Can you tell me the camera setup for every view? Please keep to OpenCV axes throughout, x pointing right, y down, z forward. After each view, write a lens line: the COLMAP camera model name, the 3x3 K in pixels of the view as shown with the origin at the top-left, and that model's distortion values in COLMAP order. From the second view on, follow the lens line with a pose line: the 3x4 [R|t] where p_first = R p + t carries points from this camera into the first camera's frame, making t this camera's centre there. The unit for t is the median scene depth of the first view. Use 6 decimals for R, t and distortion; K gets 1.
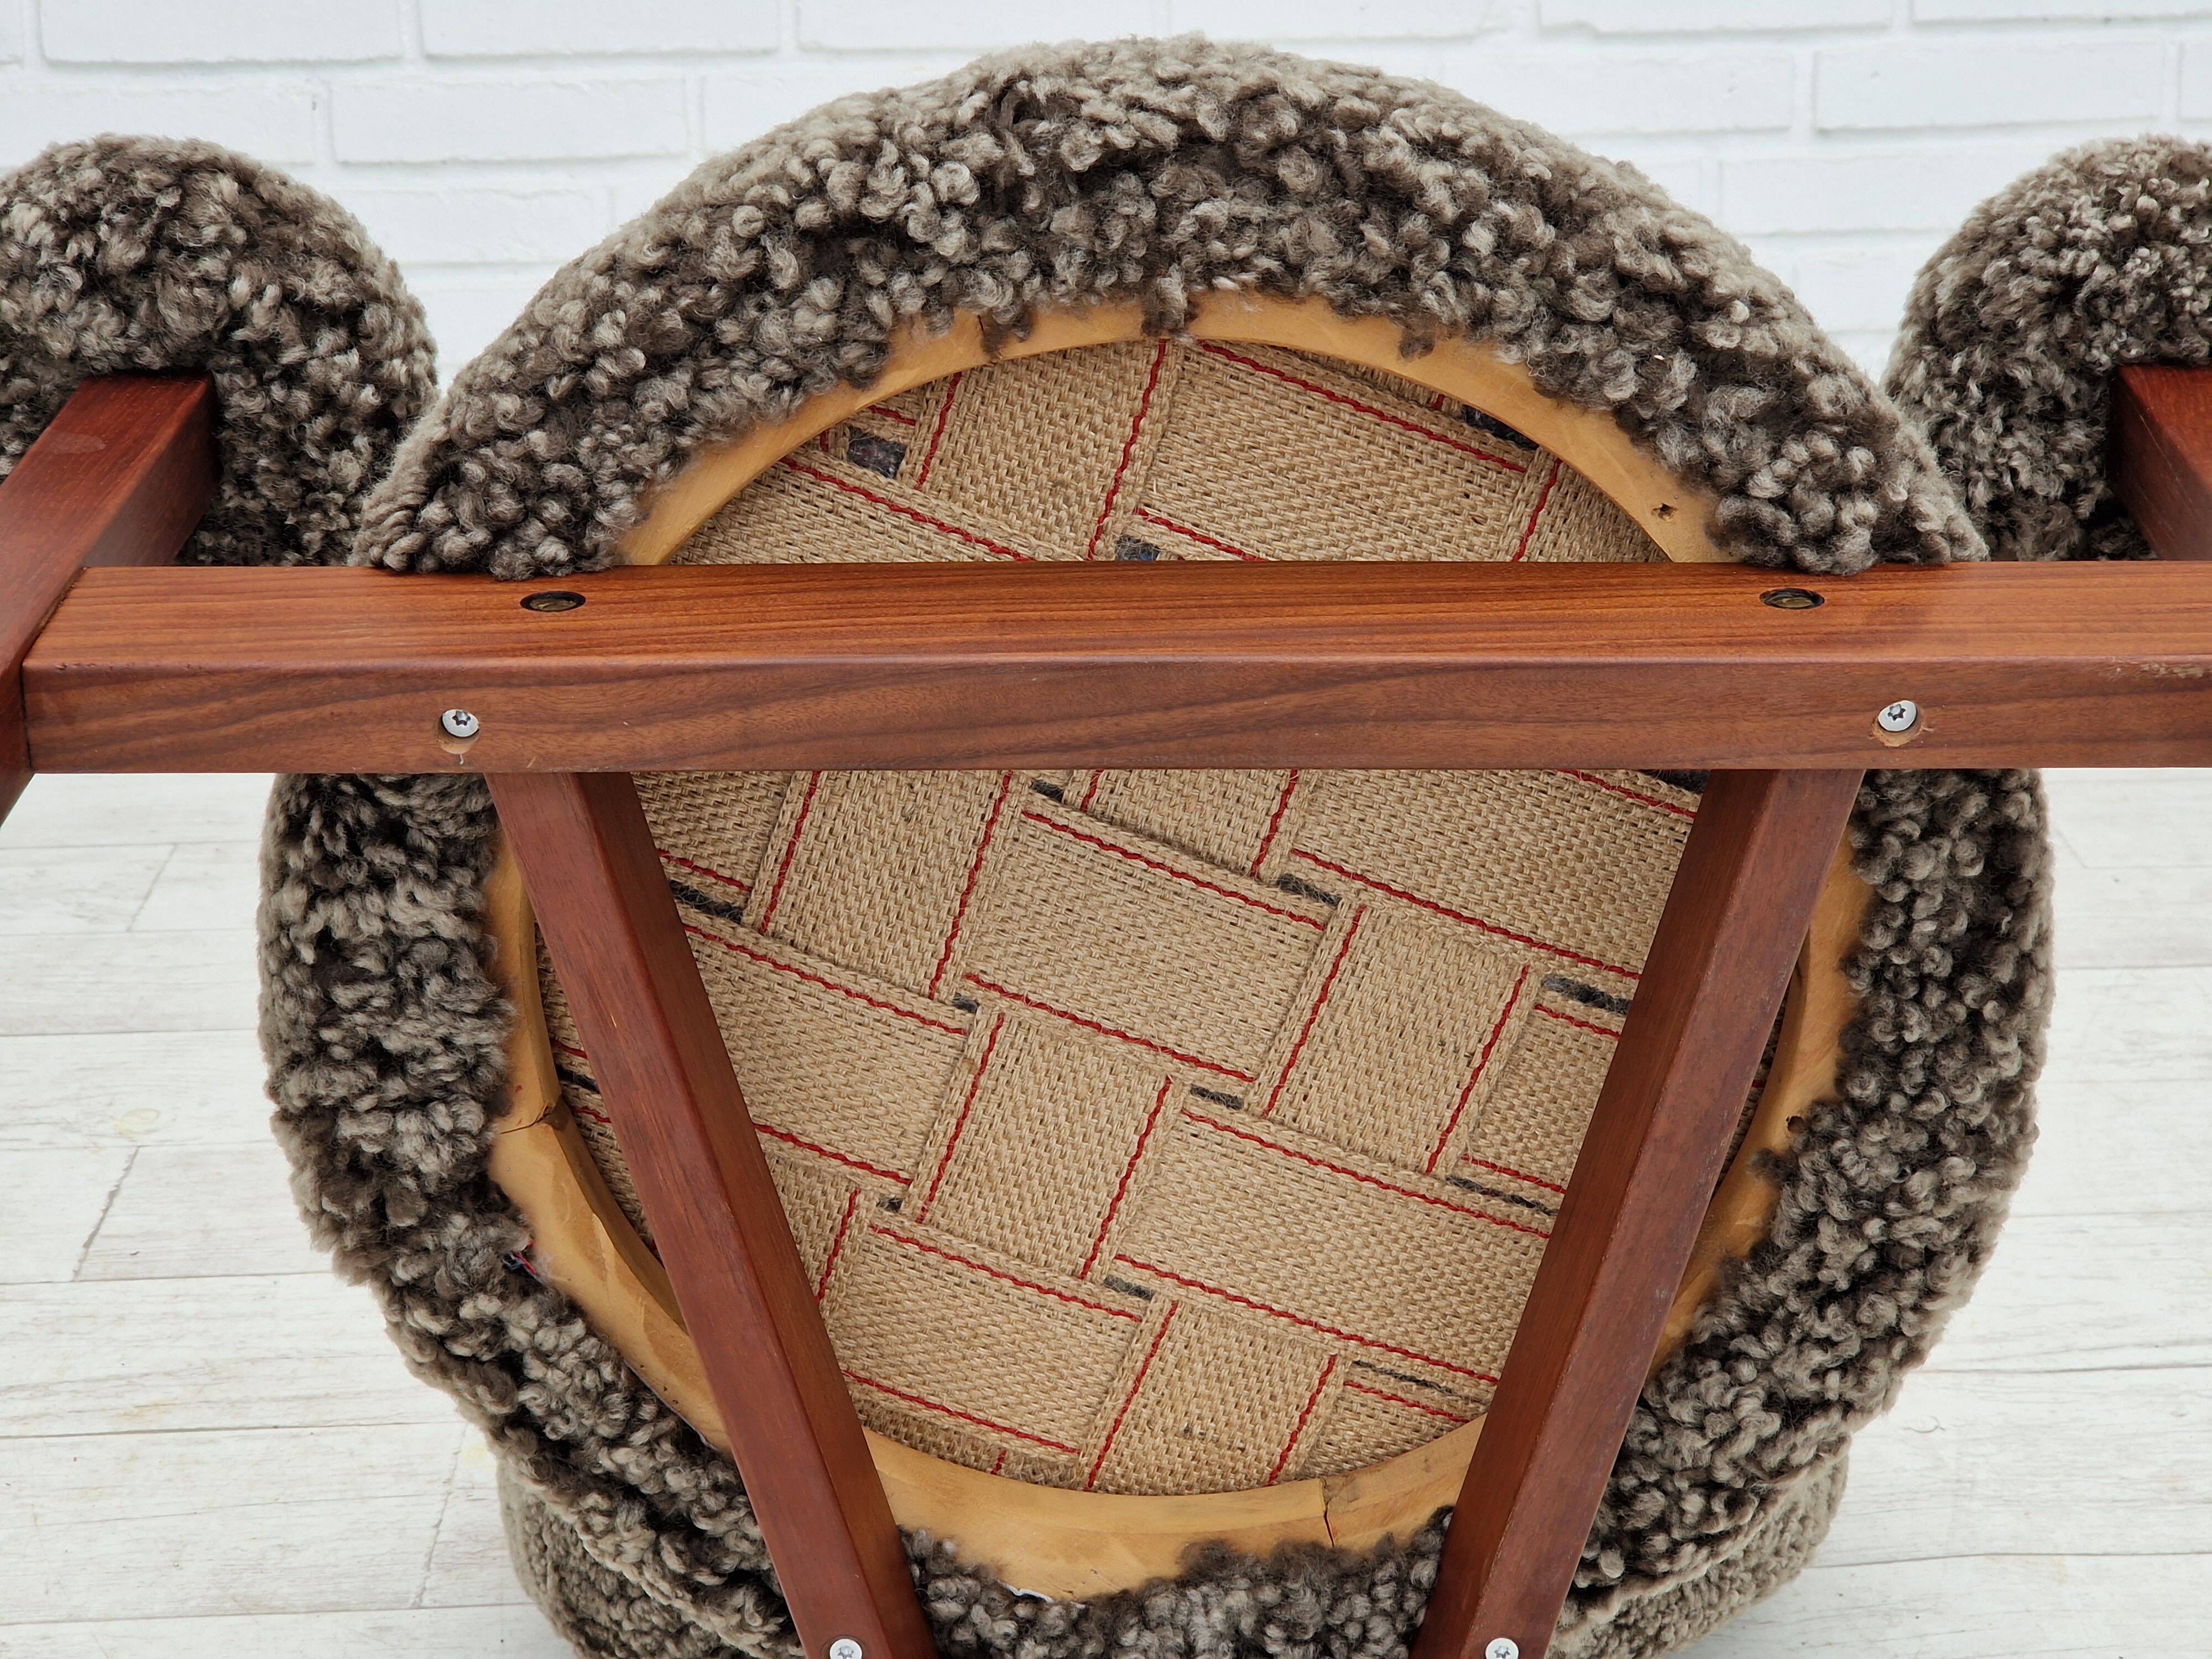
lens RADIAL K [[4253.7, 0, 1129.1], [0, 4253.7, 887.3], [0, 0, 1]] dist [0.070197, 0.000000]
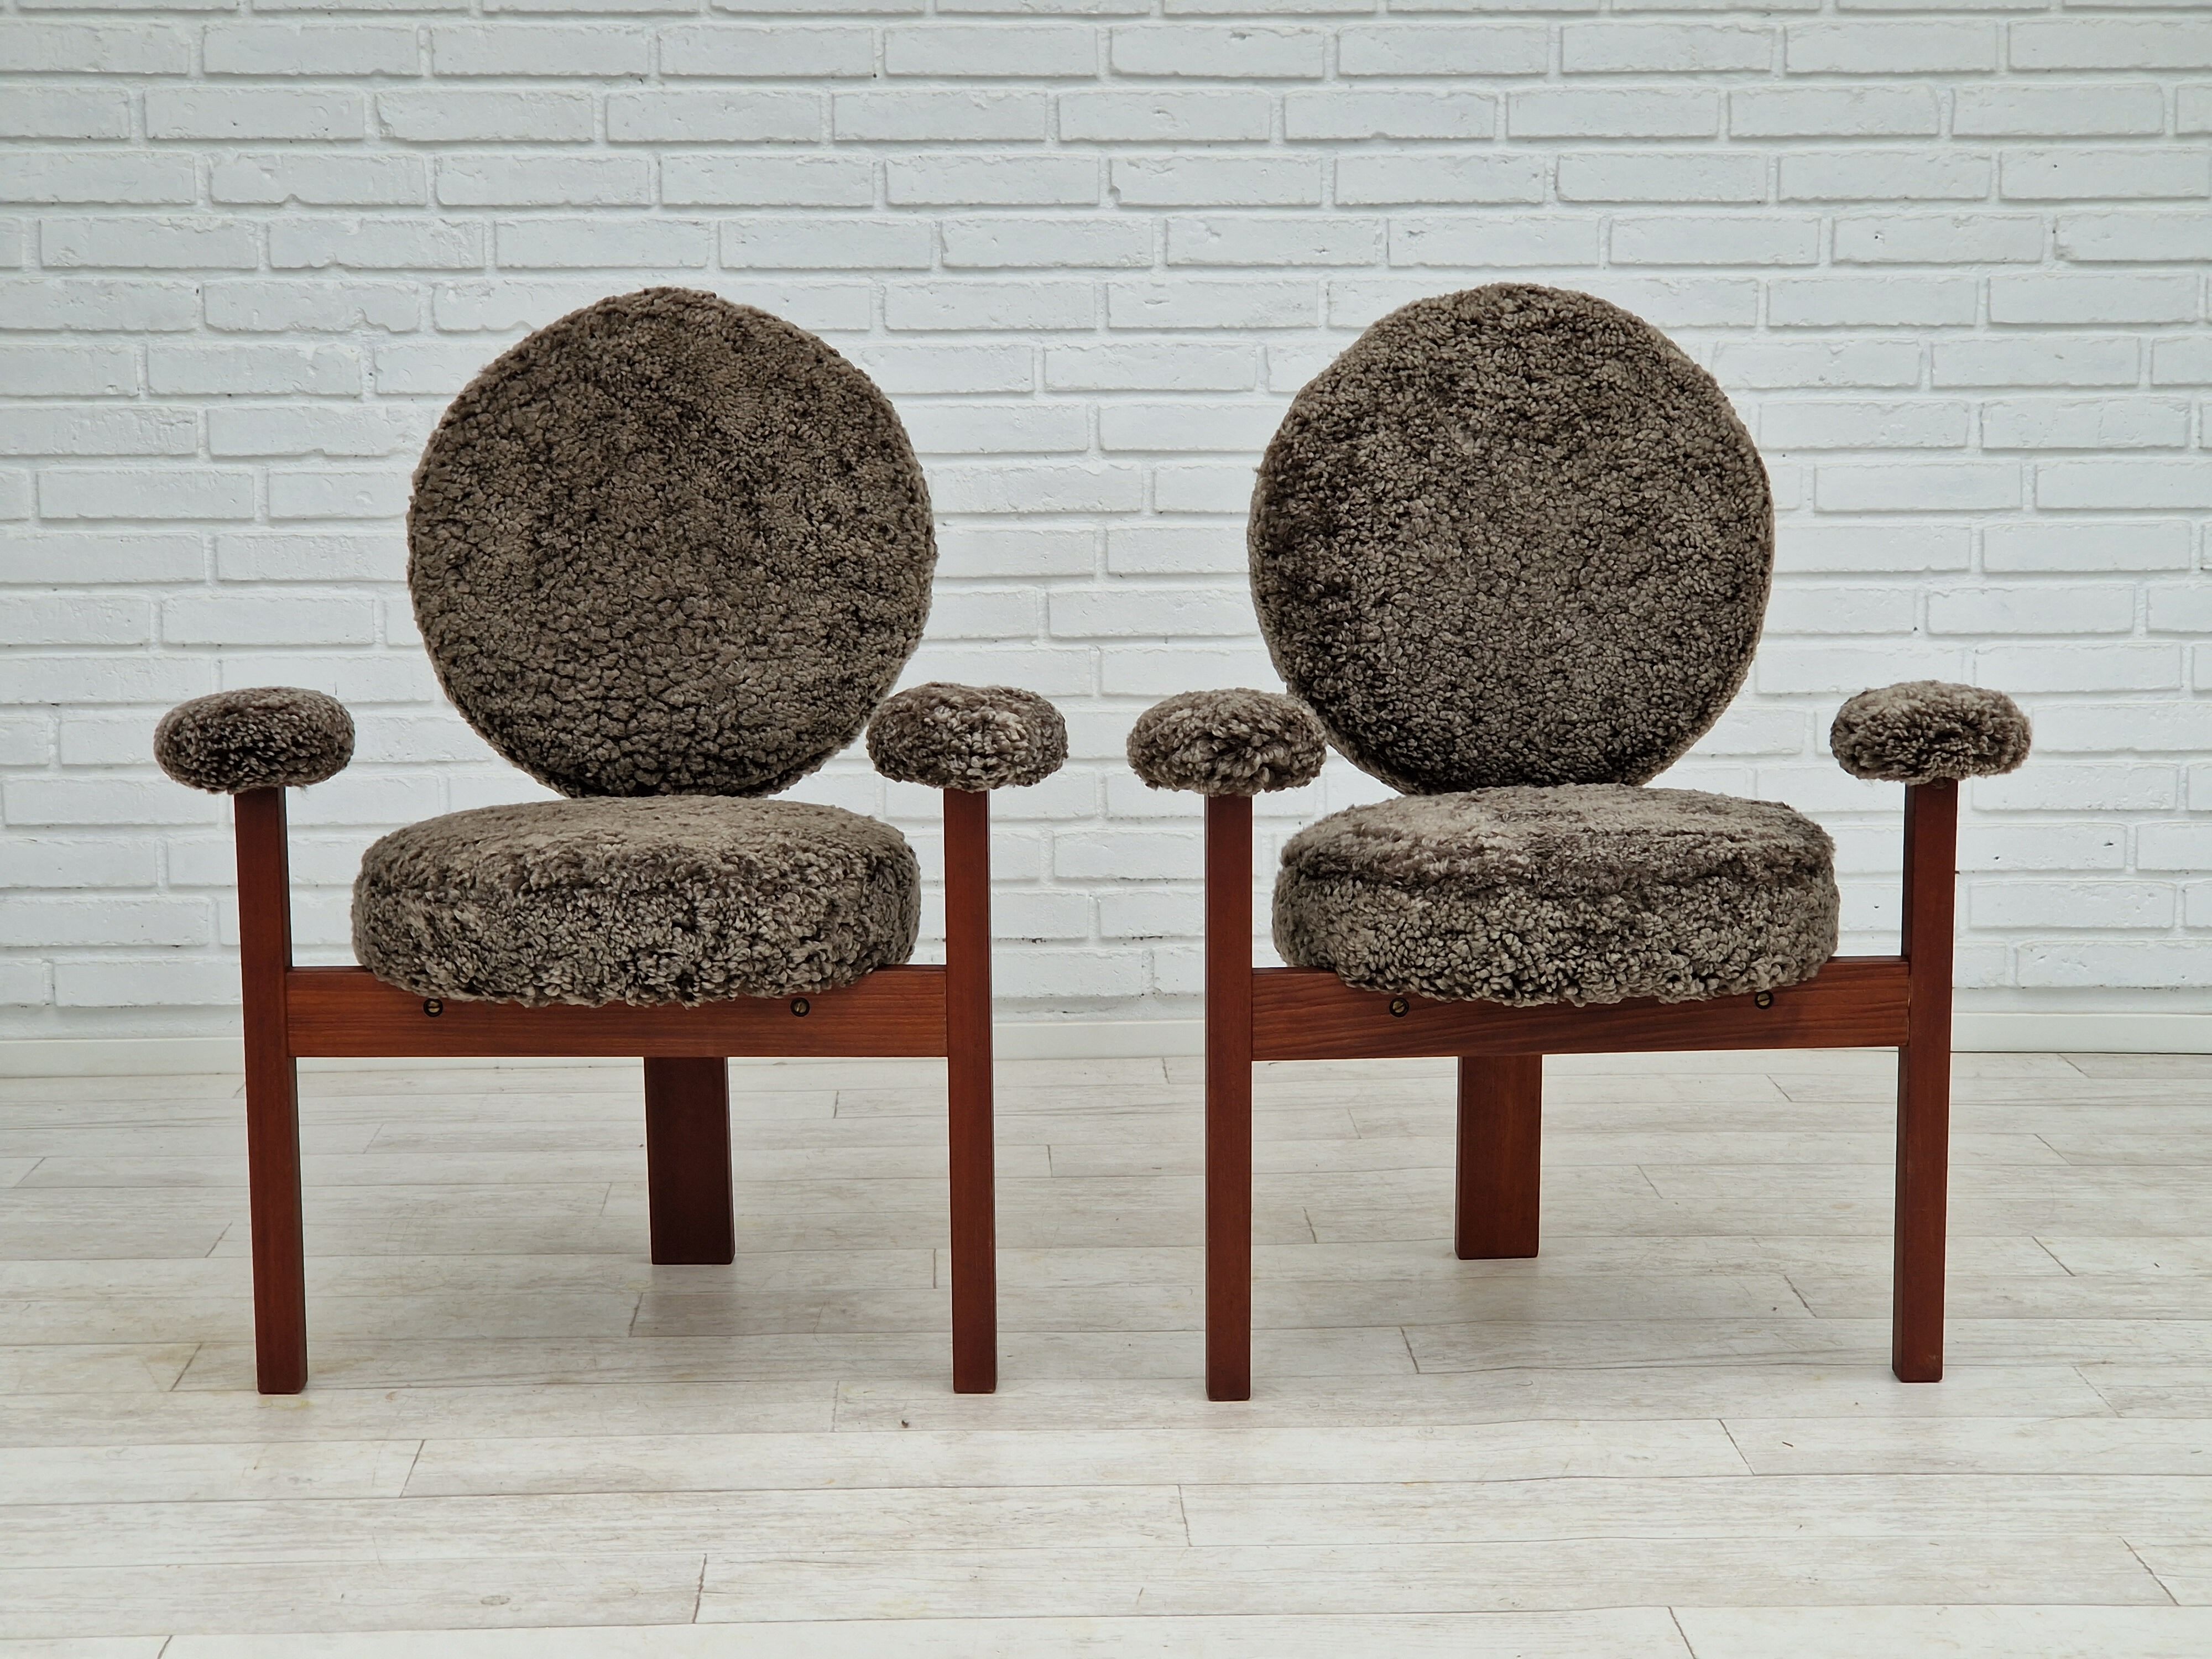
lens RADIAL K [[4253.7, 0, 1130.8], [0, 4253.7, 876.4], [0, 0, 1]] dist [0.070197, 0.000000]
pose [[0.999788, 0.015343, 0.013738, -0.037975], [-0.012671, 0.984132, -0.176988, 0.218895], [-0.016235, 0.176776, 0.984117, -0.972851]]
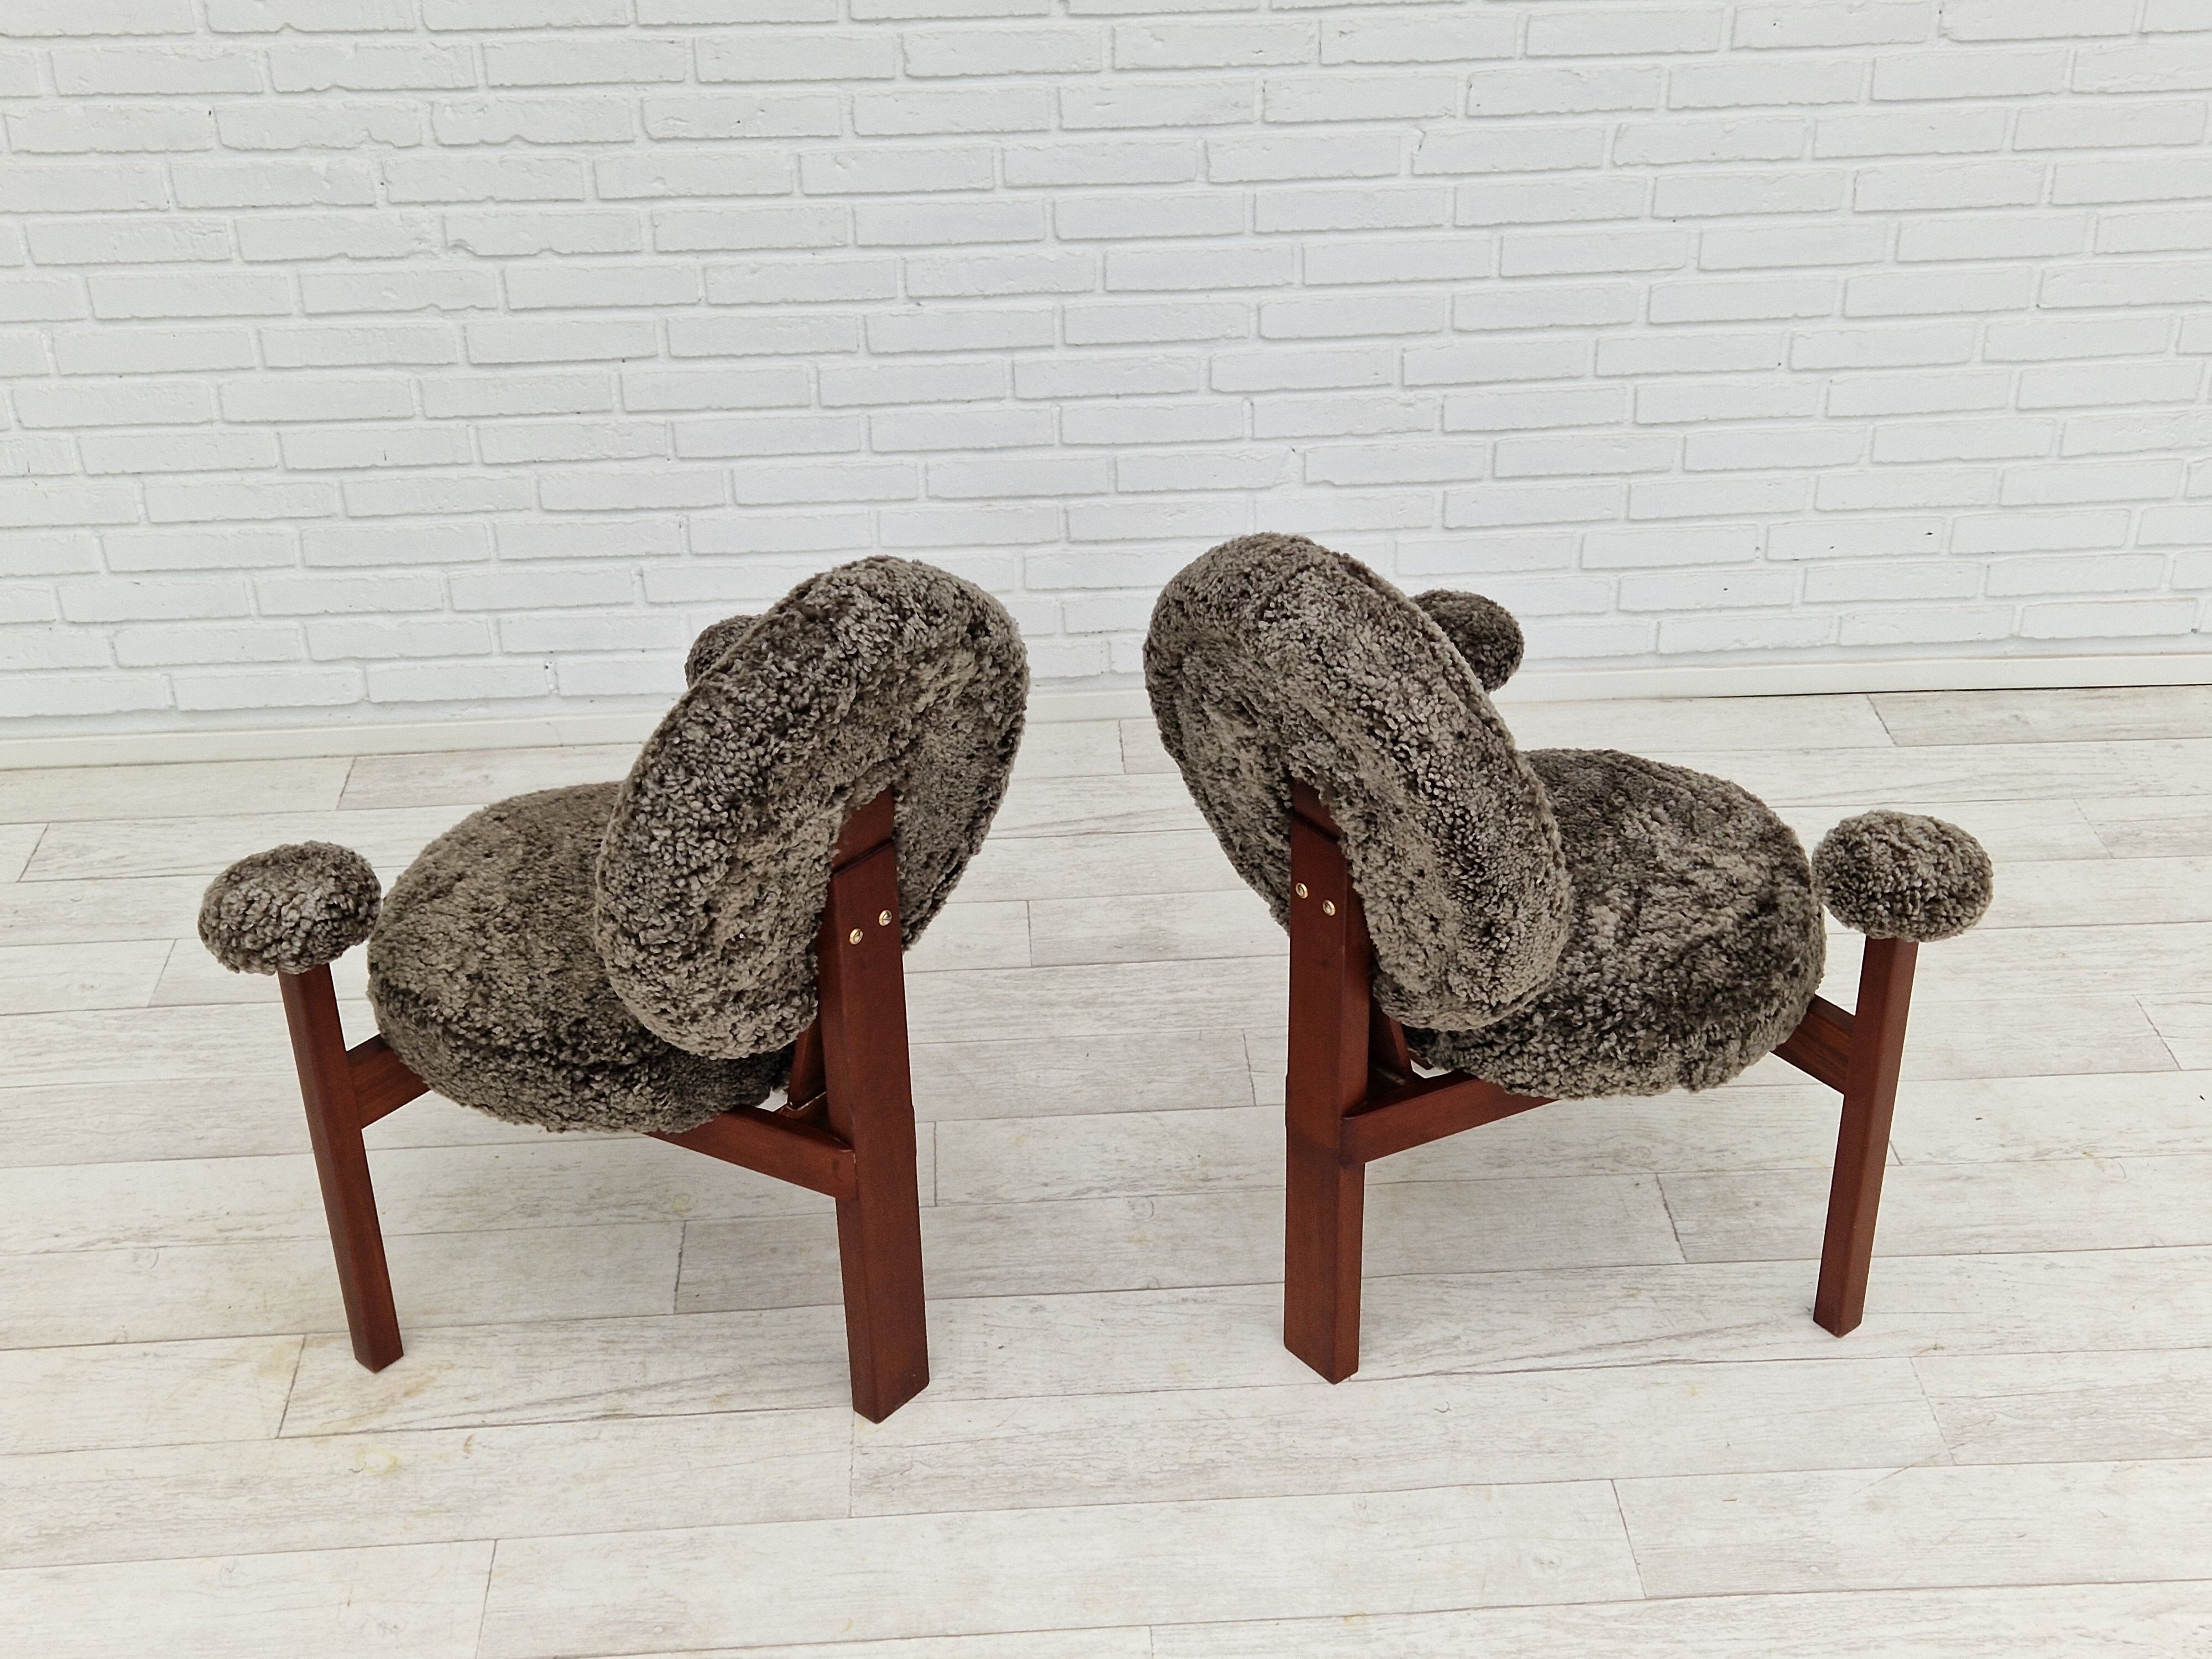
lens RADIAL K [[2887.1, 0, 1130.8], [0, 2887.1, 870.9], [0, 0, 1]] dist [0.076570, 0.000000]
pose [[0.999506, -0.009879, 0.029845, -0.037193], [0.002925, 0.974443, 0.224614, -0.478302], [-0.031301, -0.224415, 0.973991, -0.488451]]
